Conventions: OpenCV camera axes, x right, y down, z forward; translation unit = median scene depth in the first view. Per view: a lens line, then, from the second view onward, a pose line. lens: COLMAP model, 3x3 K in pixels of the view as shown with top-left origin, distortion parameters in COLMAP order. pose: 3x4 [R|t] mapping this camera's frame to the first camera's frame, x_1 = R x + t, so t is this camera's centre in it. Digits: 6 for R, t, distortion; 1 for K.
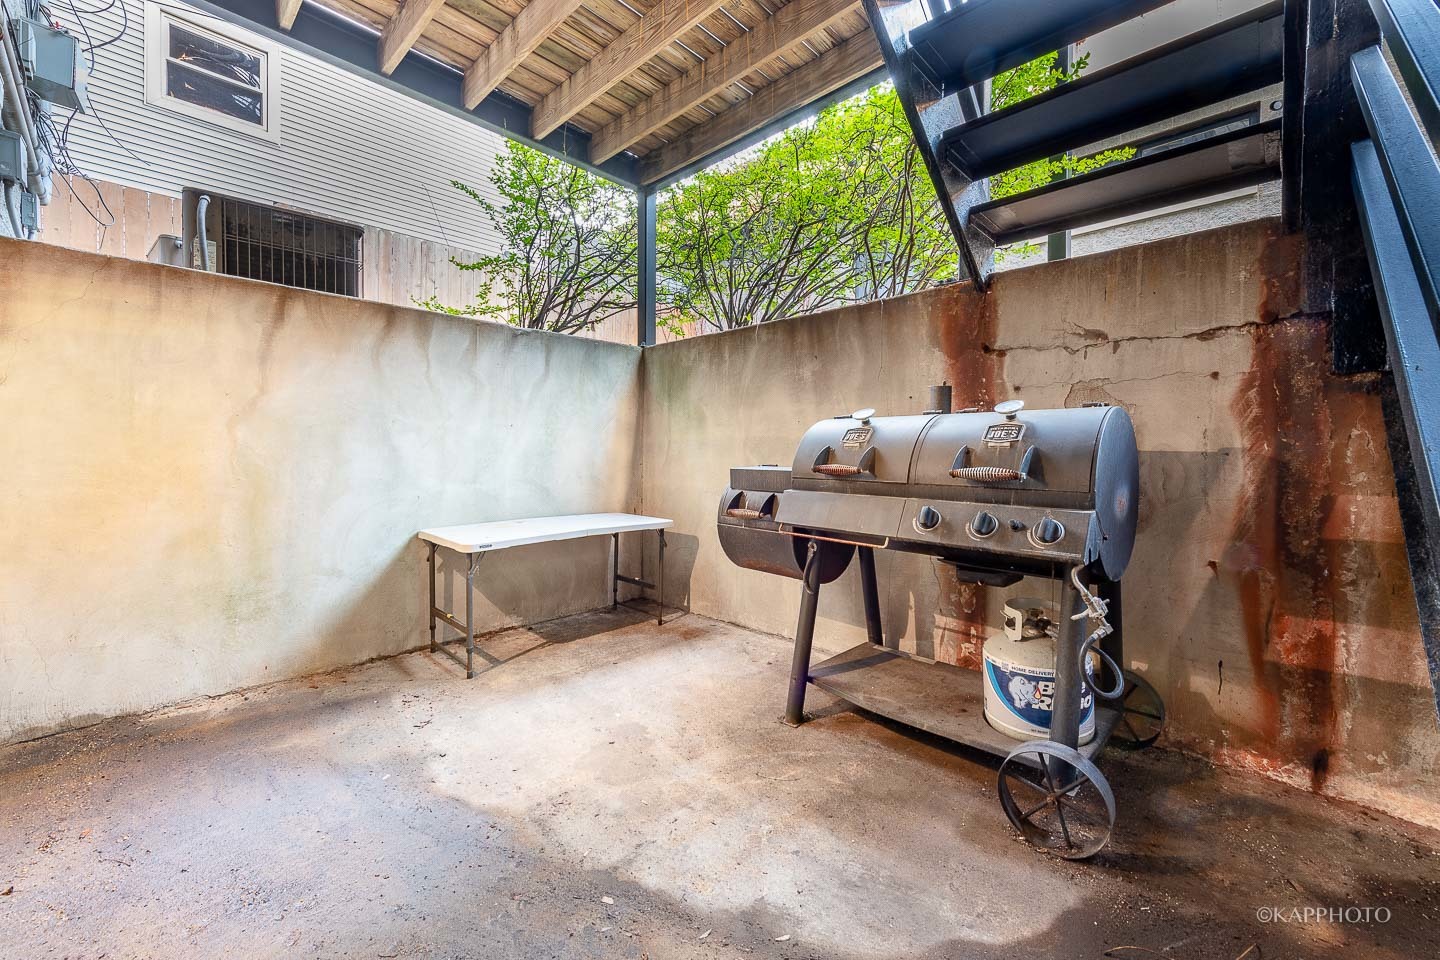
lens RADIAL K [[569.5, 0, 711.1], [0, 569.5, 464.7], [0, 0, 1]] dist [0.009086, -0.000647]
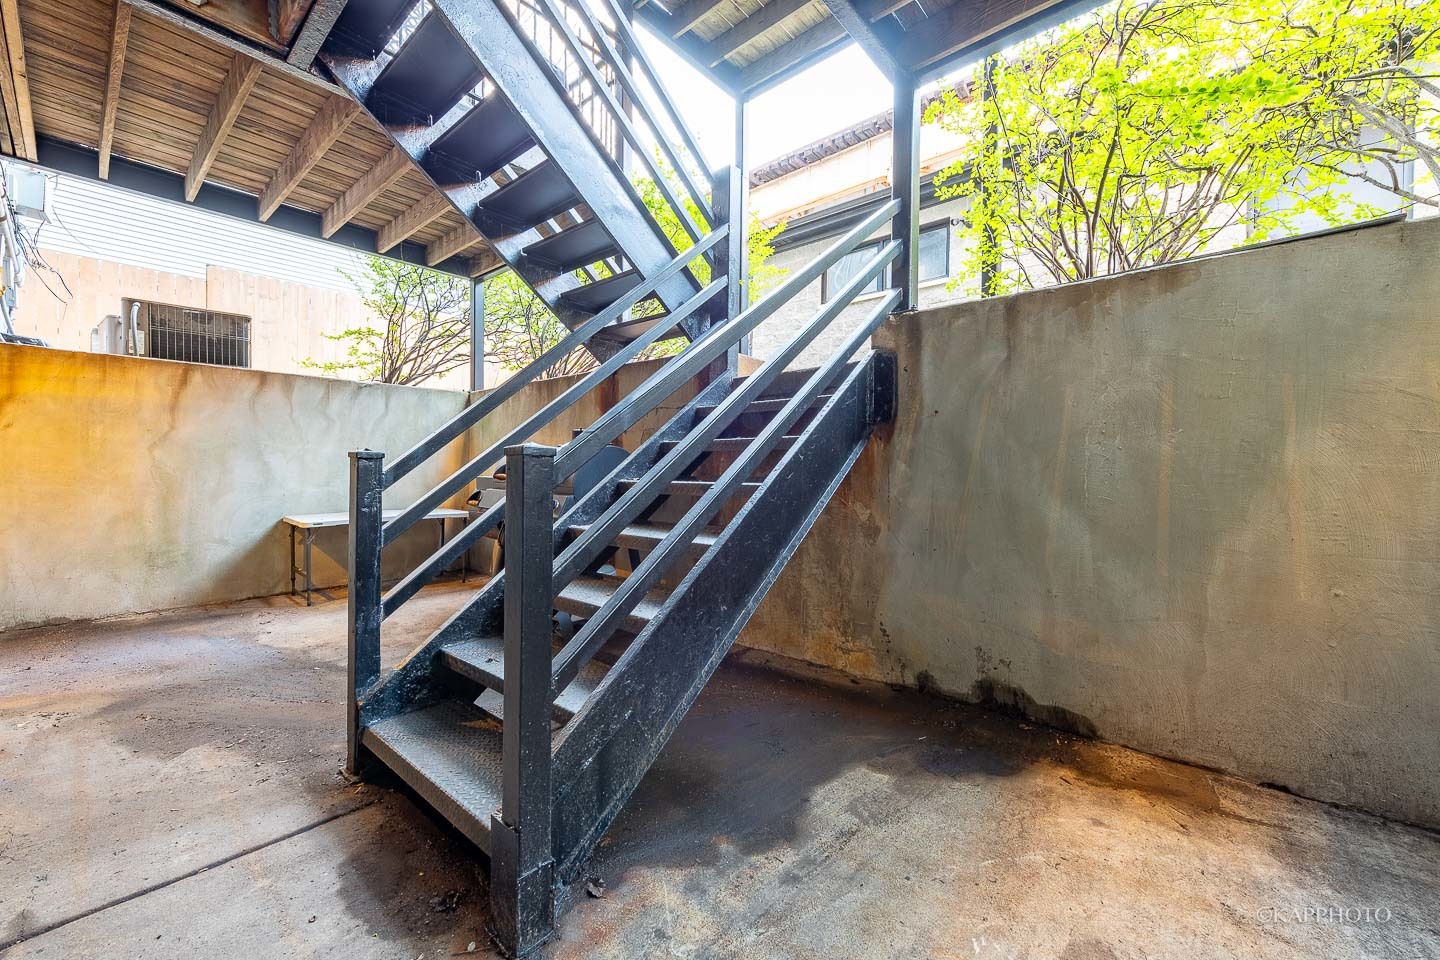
lens RADIAL K [[557.8, 0, 720.0], [0, 557.8, 480.0], [0, 0, 1]] dist [0.001050, 0.000757]
pose [[0.998122, 0.002442, 0.061205, 0.591566], [-0.002510, 0.999996, 0.001041, 0.012003], [-0.061203, -0.001193, 0.998125, -0.597176]]
